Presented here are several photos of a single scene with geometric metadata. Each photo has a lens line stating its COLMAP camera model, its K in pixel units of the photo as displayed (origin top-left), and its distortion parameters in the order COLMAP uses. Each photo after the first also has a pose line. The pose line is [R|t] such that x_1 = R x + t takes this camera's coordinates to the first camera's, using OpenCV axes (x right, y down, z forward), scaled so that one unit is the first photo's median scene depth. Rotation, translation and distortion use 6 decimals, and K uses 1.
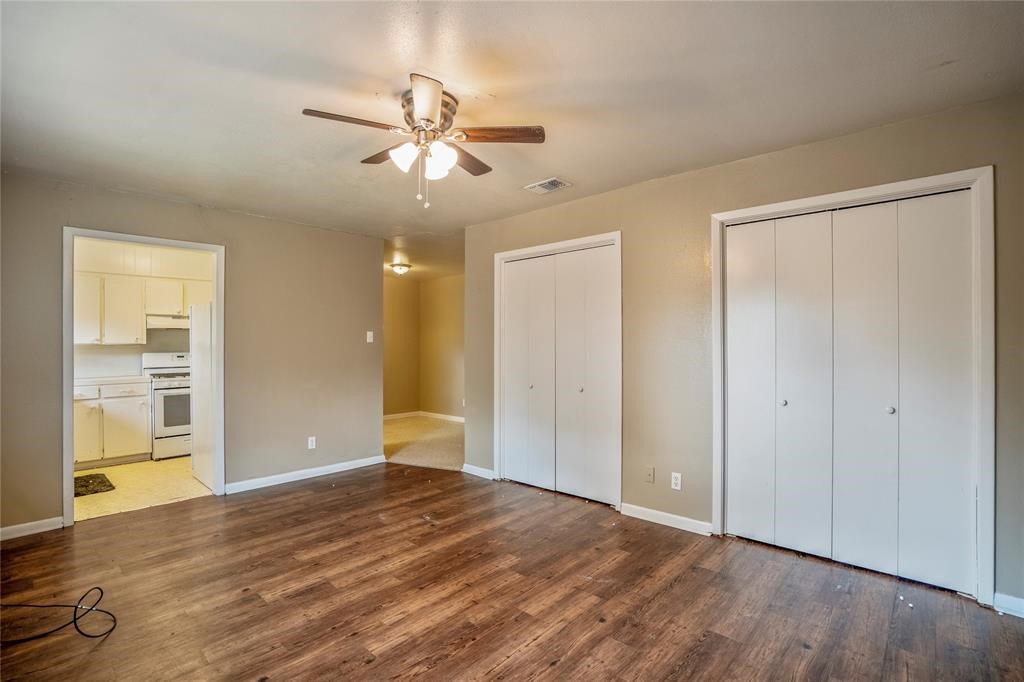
lens RADIAL K [[485.9, 0, 512.0], [0, 485.9, 341.0], [0, 0, 1]] dist [-0.004673, -0.000293]
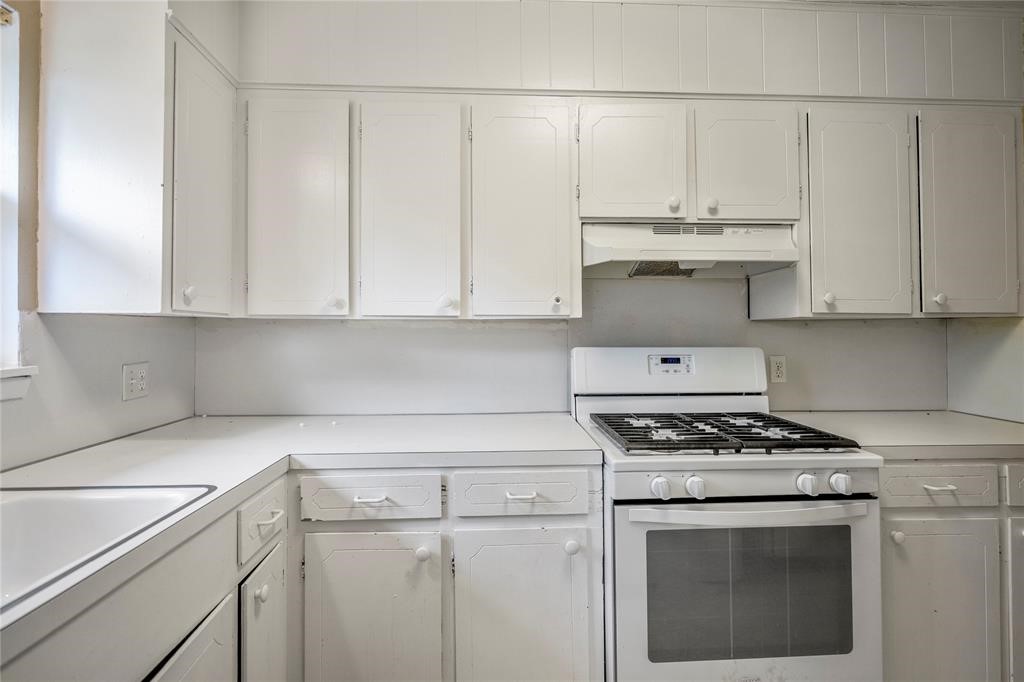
lens RADIAL K [[475.3, 0, 509.1], [0, 475.3, 331.2], [0, 0, 1]] dist [-0.000583, 0.000419]
pose [[0.718518, -0.002992, -0.695502, -0.604598], [0.002861, 0.999995, -0.001347, 0.015135], [0.695503, -0.001022, 0.718523, 0.785426]]
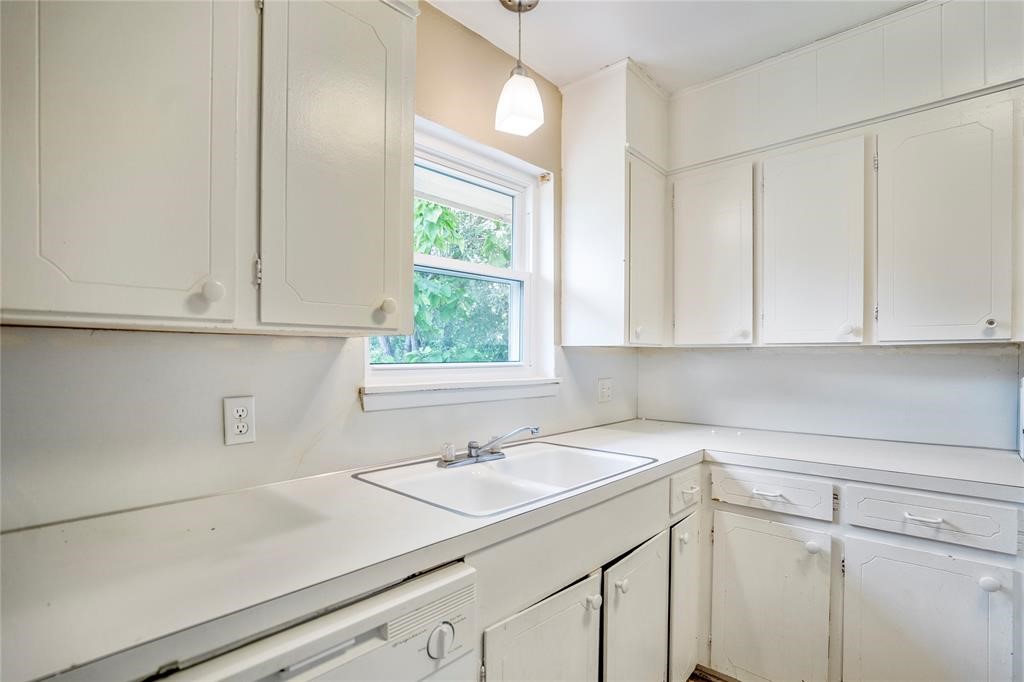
lens RADIAL K [[500.4, 0, 510.7], [0, 500.4, 366.3], [0, 0, 1]] dist [-0.046541, 0.018833]
pose [[0.003484, 0.013875, -0.999898, -0.516283], [0.000829, 0.999903, 0.013878, 0.016034], [0.999994, -0.000877, 0.003473, 0.748660]]
